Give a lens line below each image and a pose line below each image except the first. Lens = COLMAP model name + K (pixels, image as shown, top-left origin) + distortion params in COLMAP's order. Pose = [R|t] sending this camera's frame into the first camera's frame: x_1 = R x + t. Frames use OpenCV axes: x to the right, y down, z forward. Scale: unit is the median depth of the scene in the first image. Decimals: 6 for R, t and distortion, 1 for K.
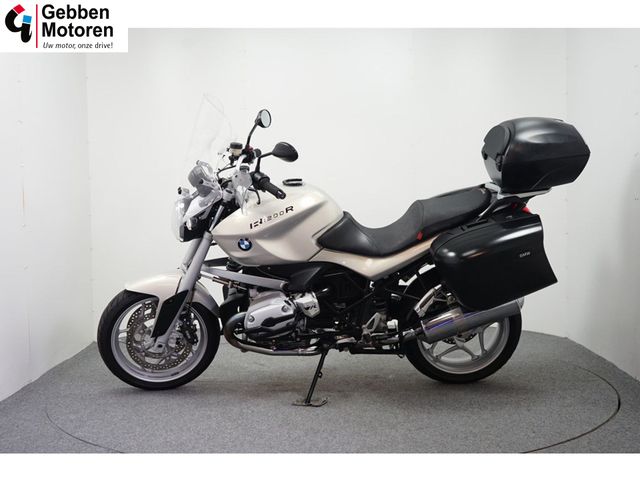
lens RADIAL K [[961.2, 0, 320.0], [0, 961.2, 240.0], [0, 0, 1]] dist [-0.017412, -0.002474]
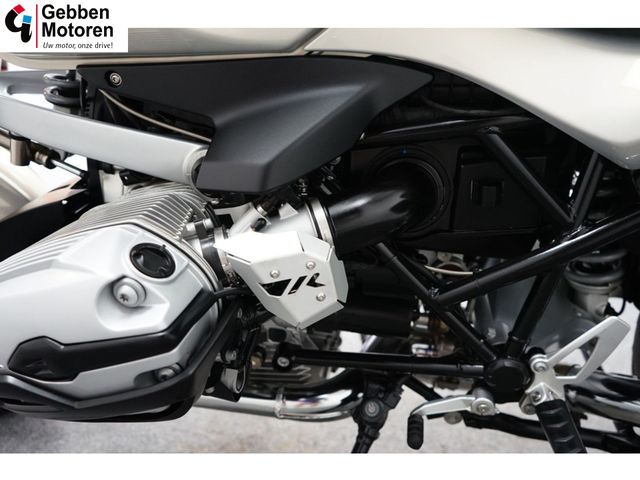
lens RADIAL K [[513.9, 0, 320.0], [0, 513.9, 240.0], [0, 0, 1]] dist [-0.001527, -0.001318]
pose [[0.985572, 0.073460, -0.152484, 0.010111], [-0.051708, 0.988513, 0.142014, 0.046665], [0.161165, -0.132081, 0.978049, 0.899778]]
